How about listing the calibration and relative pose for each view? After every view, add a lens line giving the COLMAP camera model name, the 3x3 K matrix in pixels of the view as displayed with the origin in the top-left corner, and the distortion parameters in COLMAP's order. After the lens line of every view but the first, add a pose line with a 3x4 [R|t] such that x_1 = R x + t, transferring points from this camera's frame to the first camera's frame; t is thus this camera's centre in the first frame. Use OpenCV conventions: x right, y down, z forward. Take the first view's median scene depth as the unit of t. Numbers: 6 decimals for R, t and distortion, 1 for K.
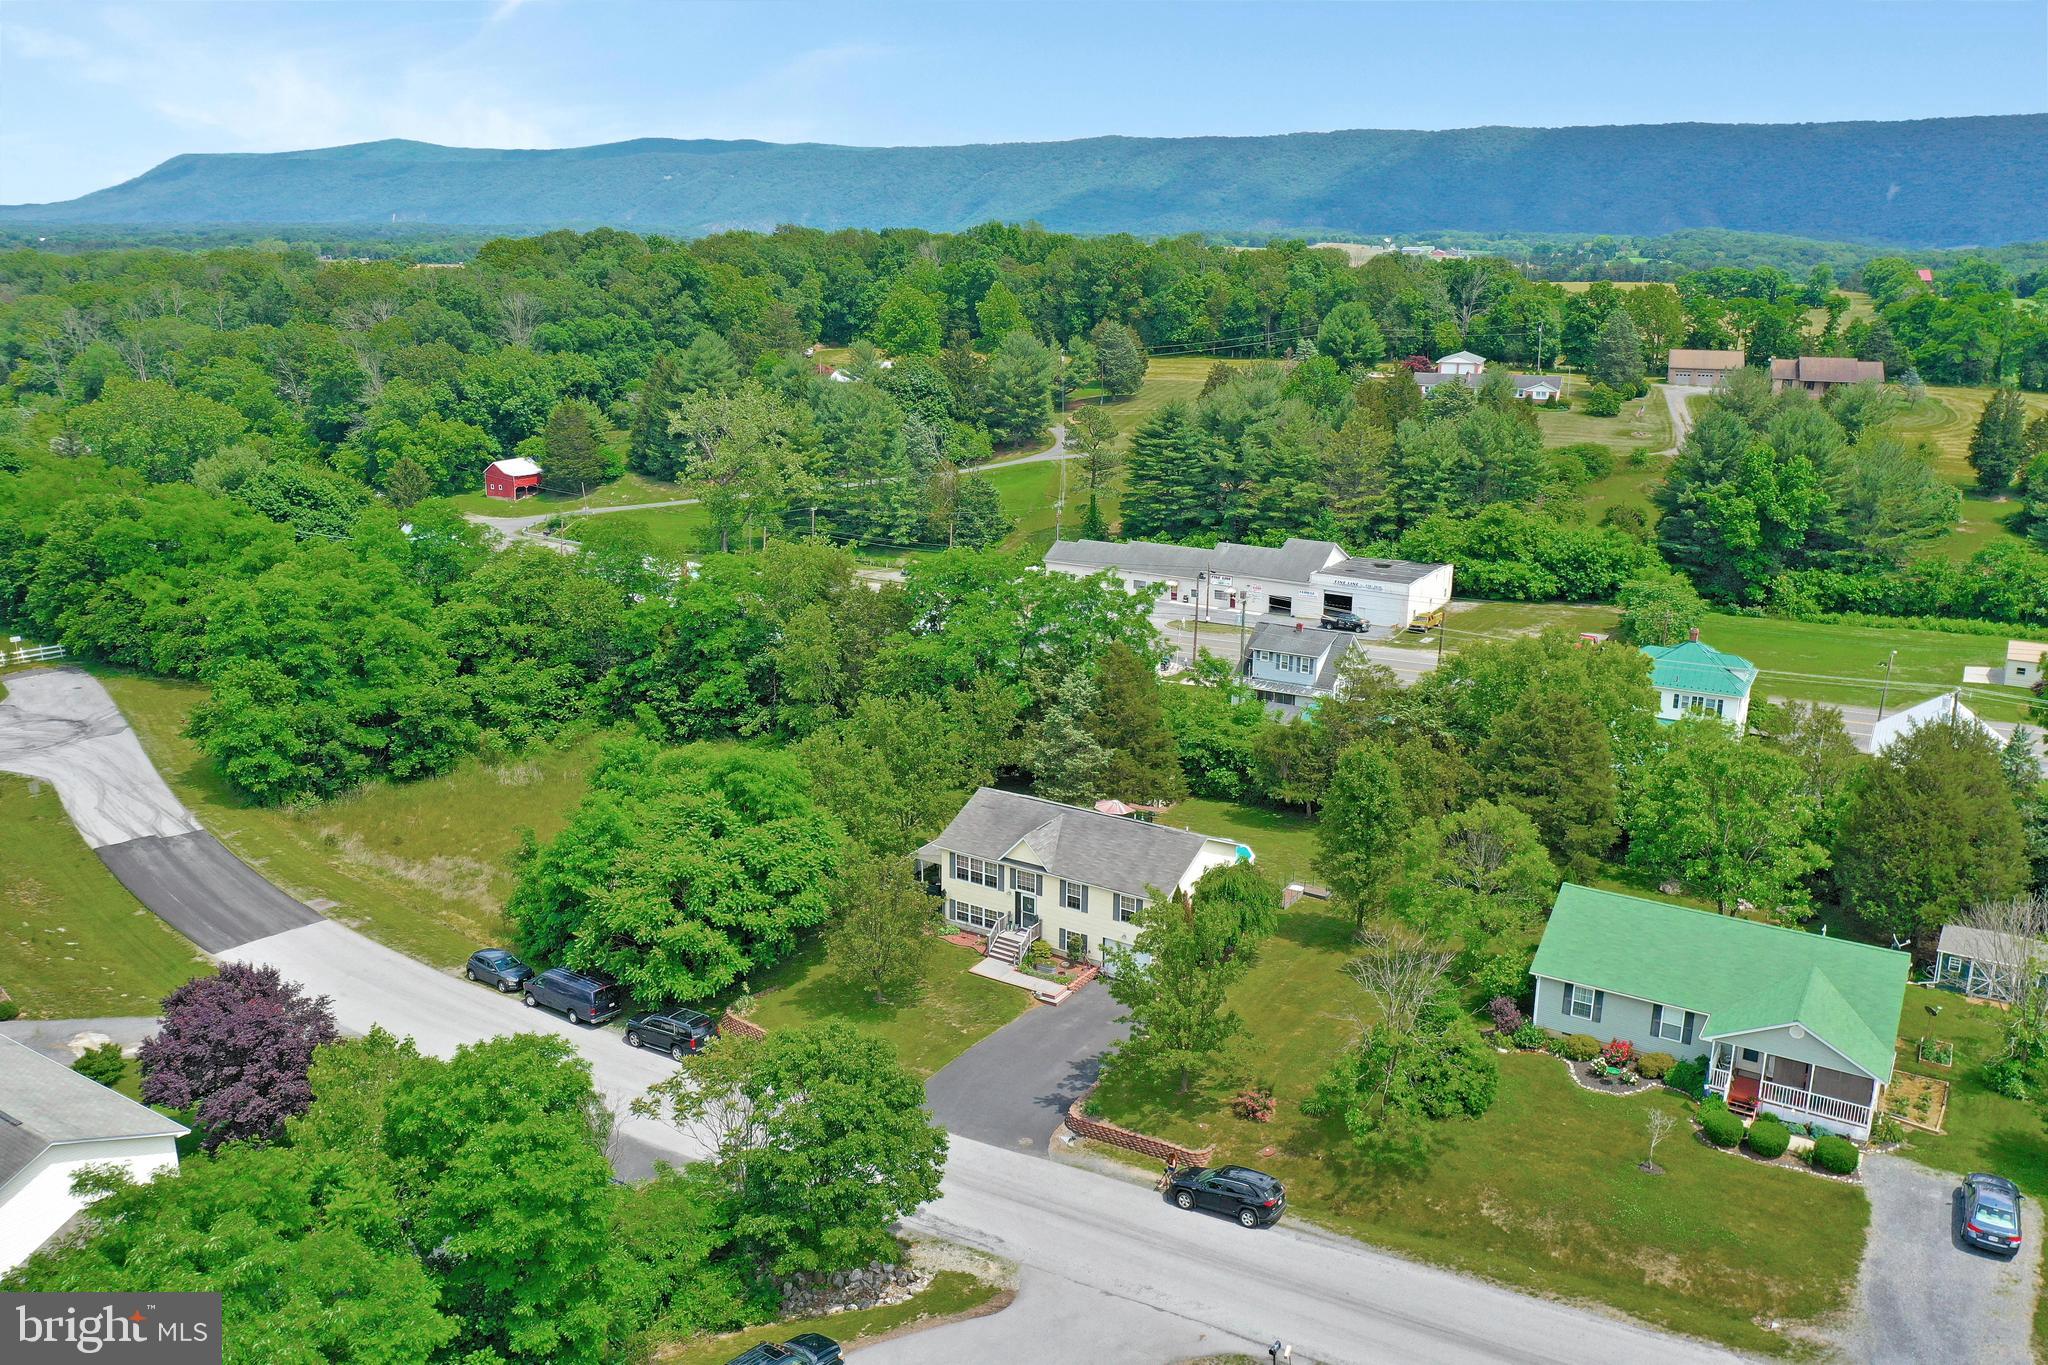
lens RADIAL K [[1615.3, 0, 1016.5], [0, 1615.3, 681.9], [0, 0, 1]] dist [-0.005015, -0.006636]
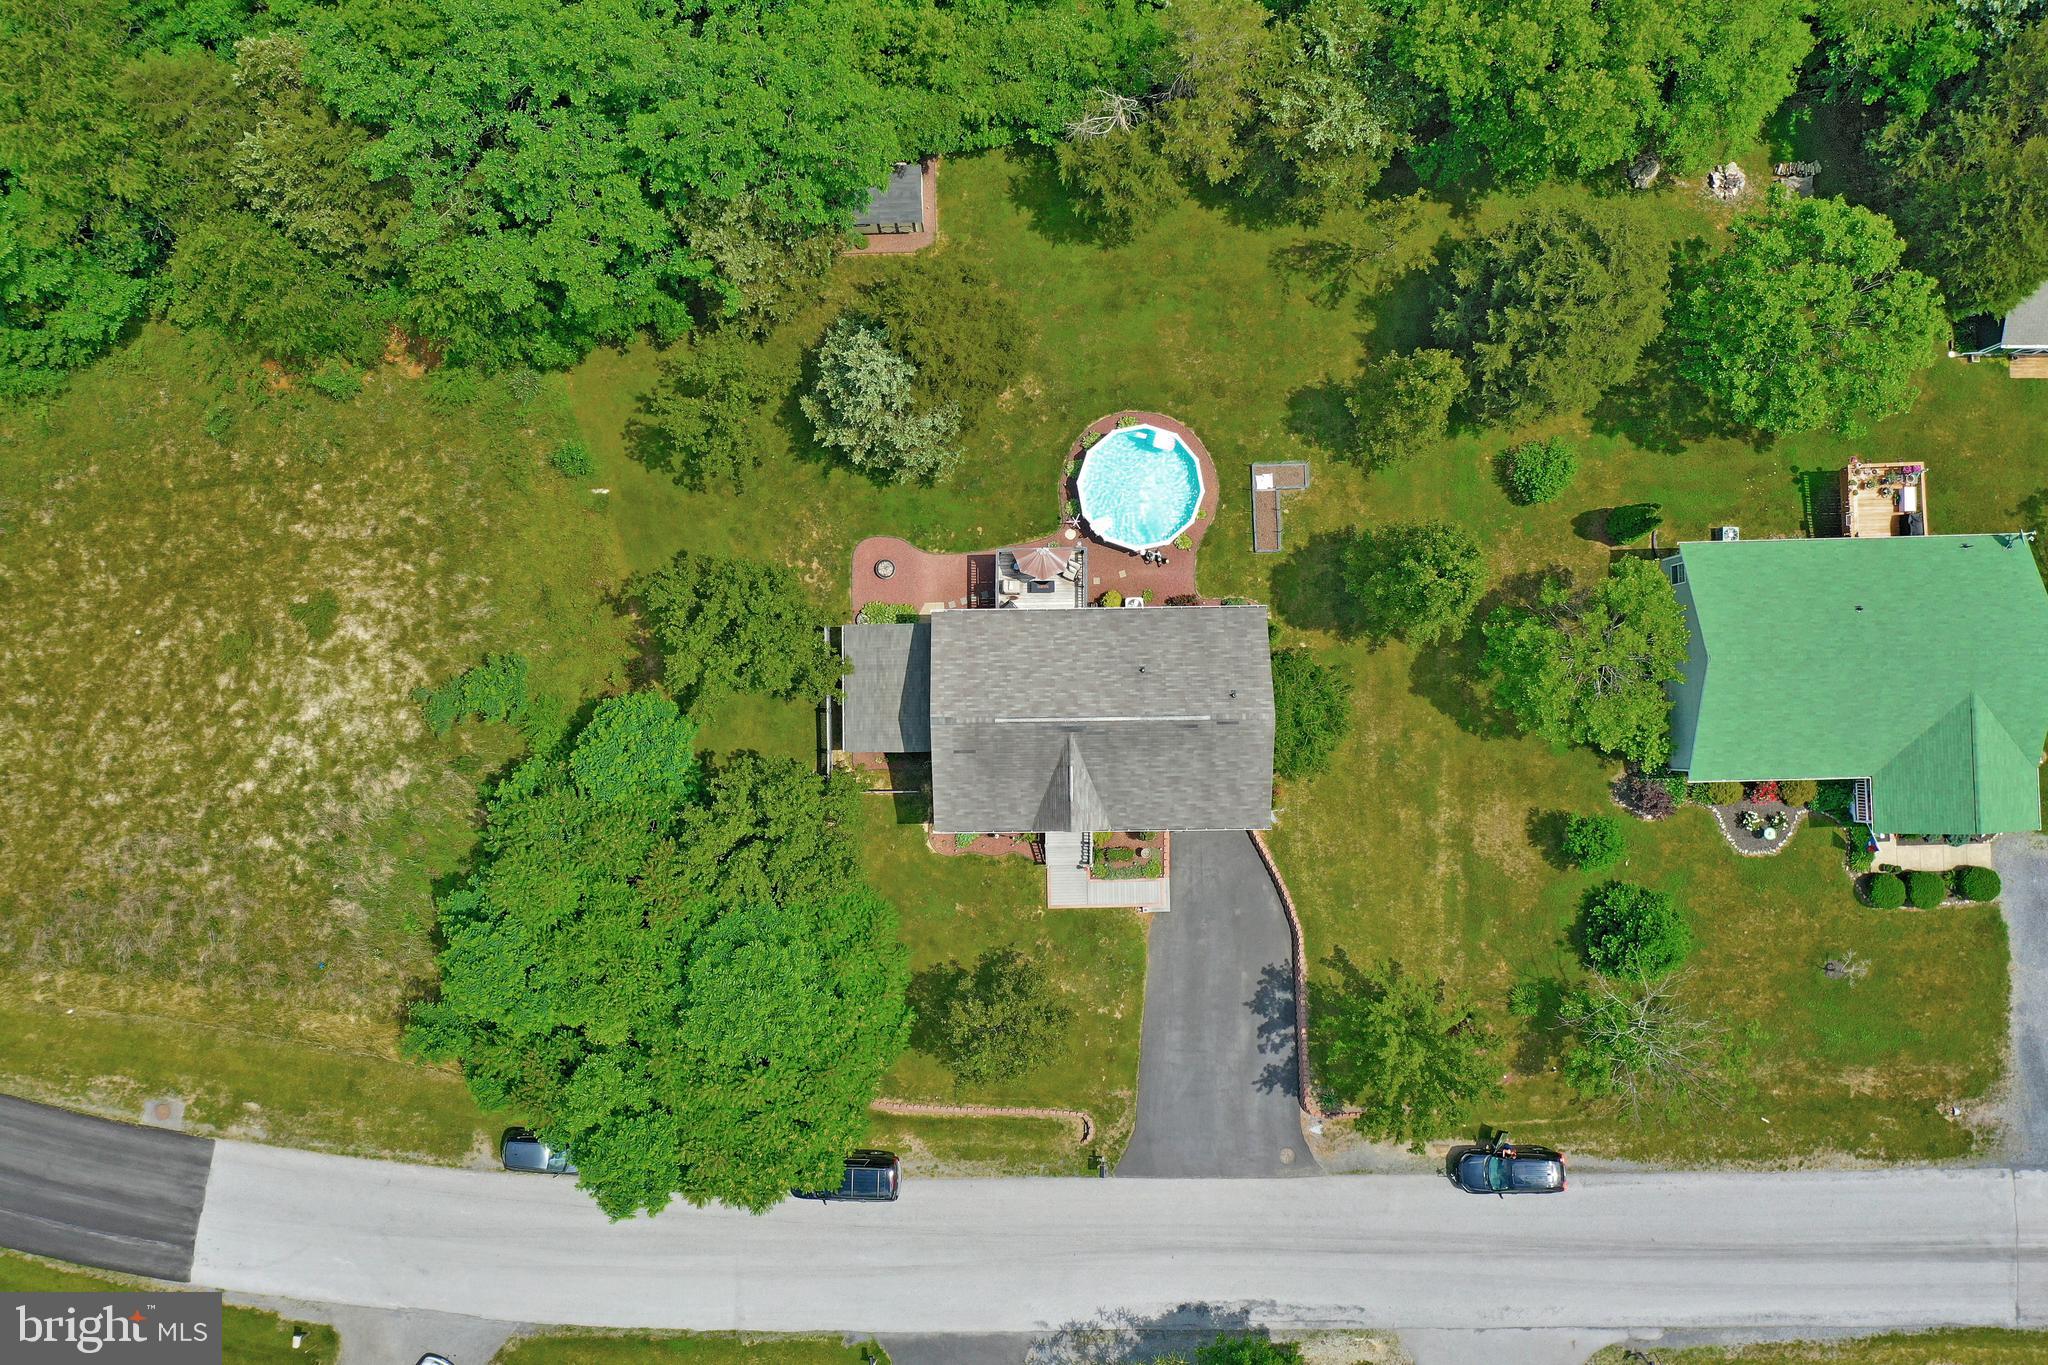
lens RADIAL K [[1612.2, 0, 1015.5], [0, 1612.2, 686.7], [0, 0, 1]] dist [-0.013533, 0.007874]
pose [[0.835857, -0.548680, 0.017110, 0.002747], [0.157016, 0.268832, 0.950303, -0.341423], [-0.526012, -0.791631, 0.310856, 0.420826]]
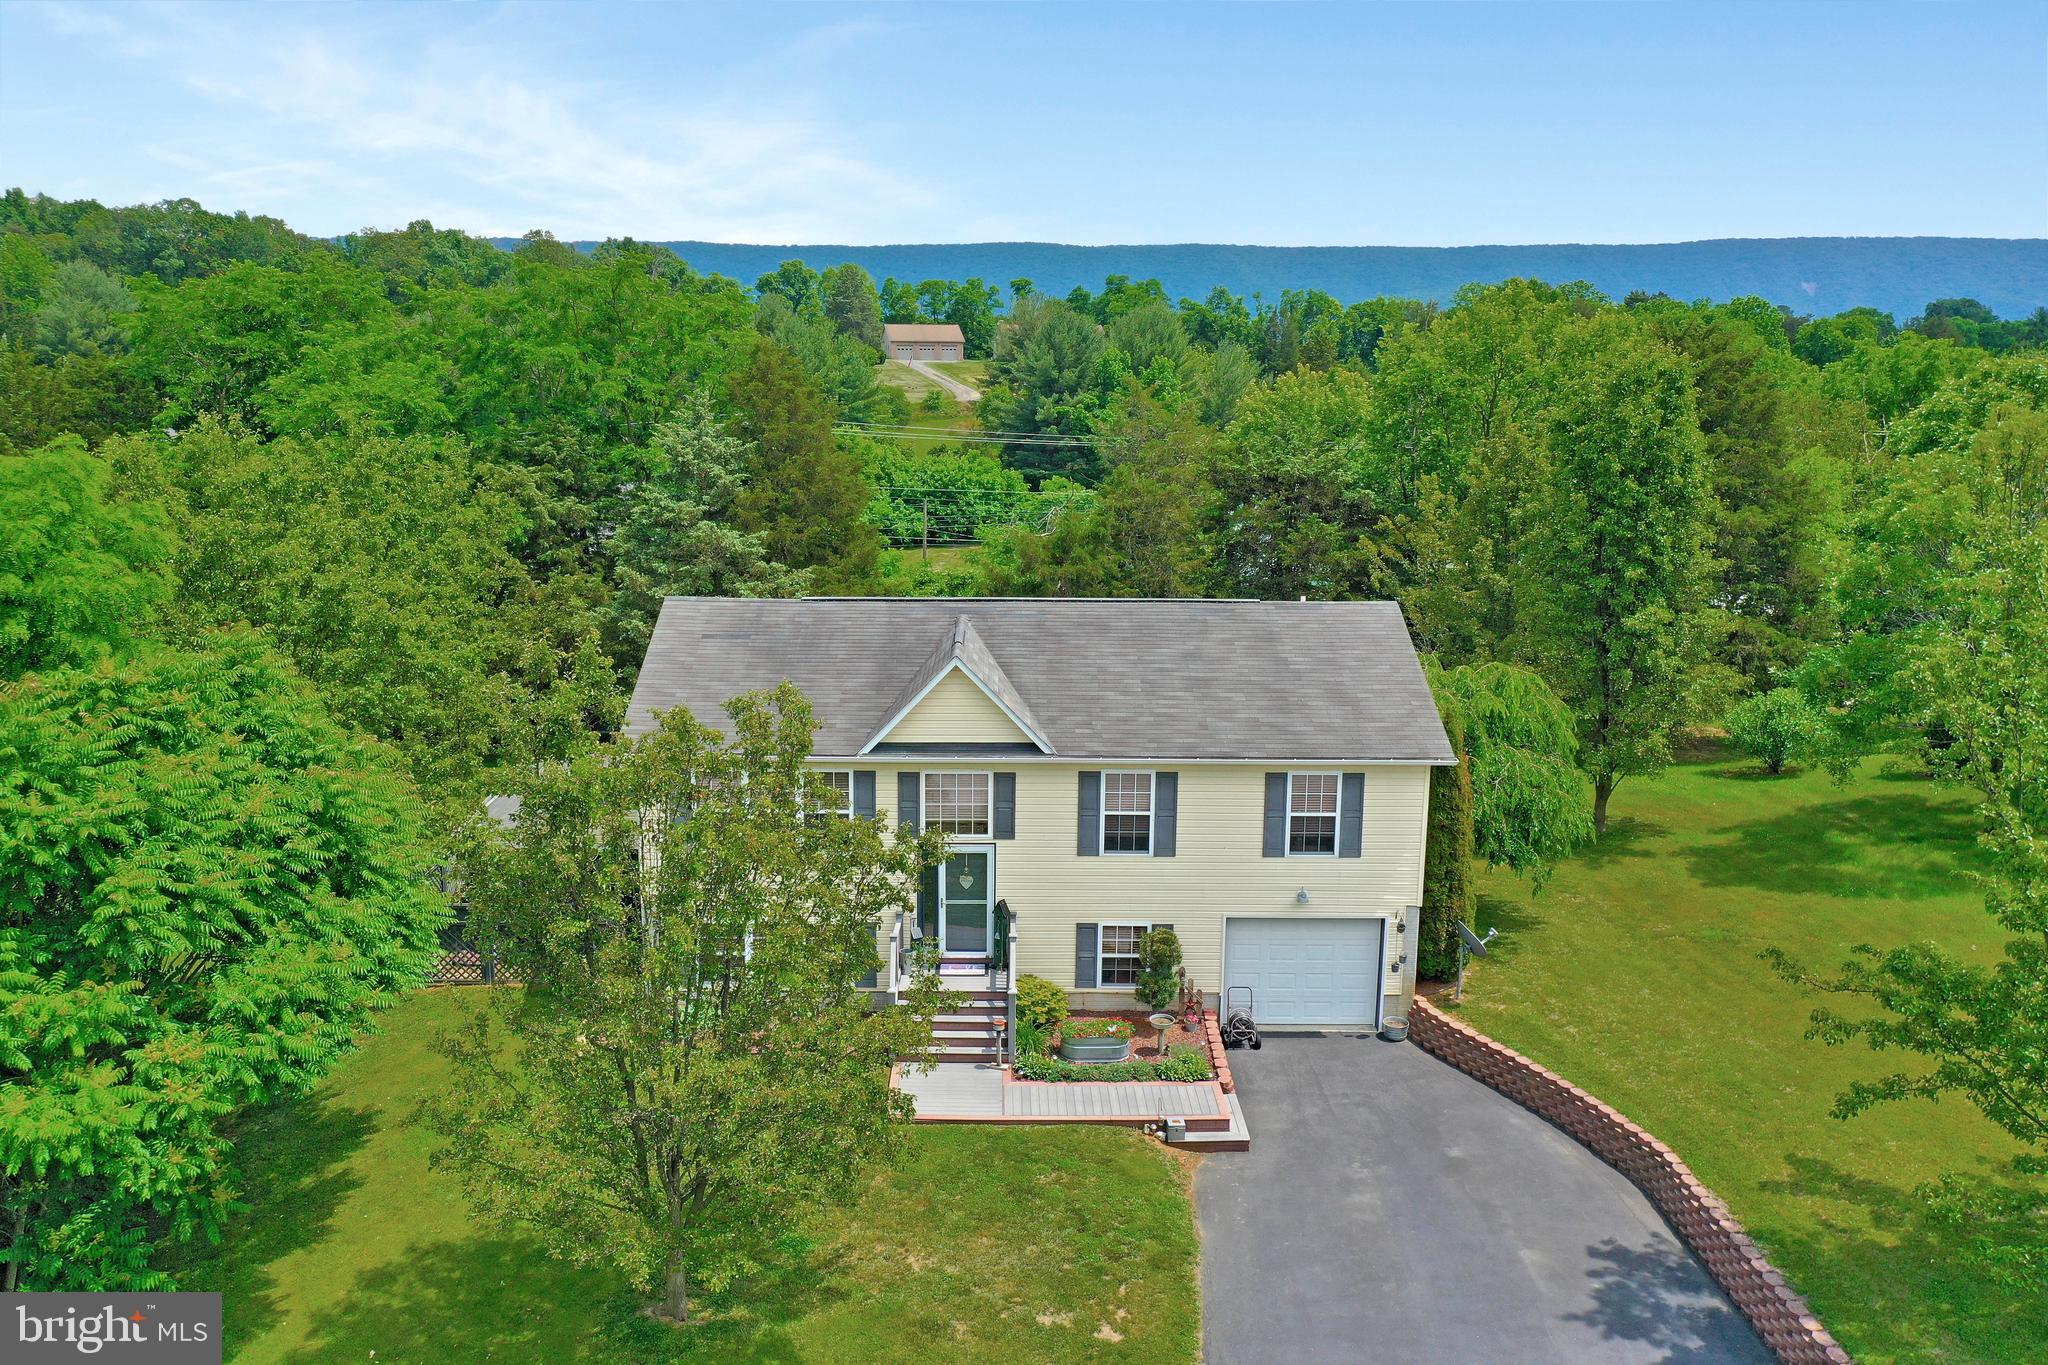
lens RADIAL K [[1621.0, 0, 1018.2], [0, 1621.0, 679.9], [0, 0, 1]] dist [-0.009319, 0.007197]
pose [[0.838264, -0.105190, 0.535022, -0.080106], [0.142928, 0.989295, -0.029432, 0.056800], [-0.526199, 0.101142, 0.844325, 0.369381]]
